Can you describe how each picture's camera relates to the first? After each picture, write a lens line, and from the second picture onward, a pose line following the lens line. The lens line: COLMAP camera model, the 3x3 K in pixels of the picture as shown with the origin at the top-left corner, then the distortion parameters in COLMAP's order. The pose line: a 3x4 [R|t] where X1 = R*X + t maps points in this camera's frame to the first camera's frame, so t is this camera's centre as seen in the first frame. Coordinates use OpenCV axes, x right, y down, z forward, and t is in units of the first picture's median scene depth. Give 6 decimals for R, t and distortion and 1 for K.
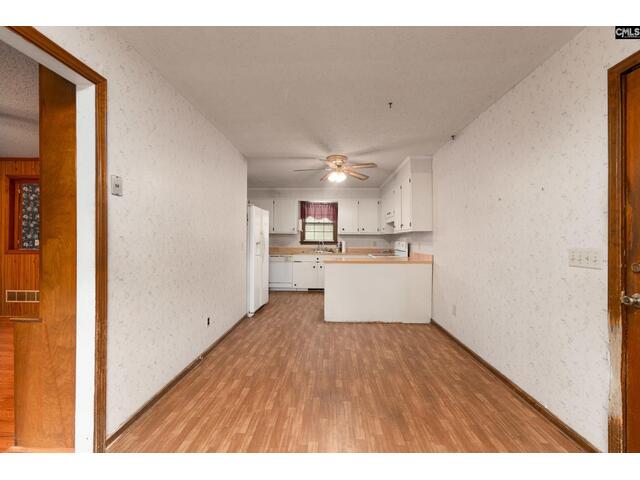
lens RADIAL K [[276.0, 0, 321.7], [0, 276.0, 237.3], [0, 0, 1]] dist [0.014227, 0.000178]
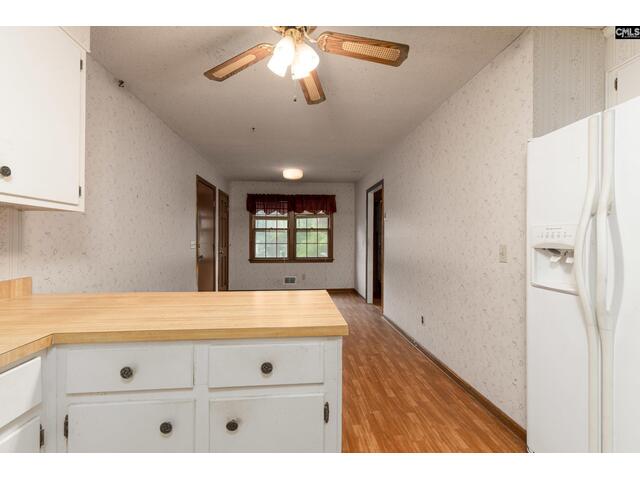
lens RADIAL K [[276.0, 0, 320.3], [0, 276.0, 240.8], [0, 0, 1]] dist [0.014227, 0.000178]
pose [[-0.990560, 0.035669, -0.132359, 0.084981], [0.035315, 0.999364, 0.005020, -0.010506], [0.132454, 0.000298, -0.991189, 1.885960]]
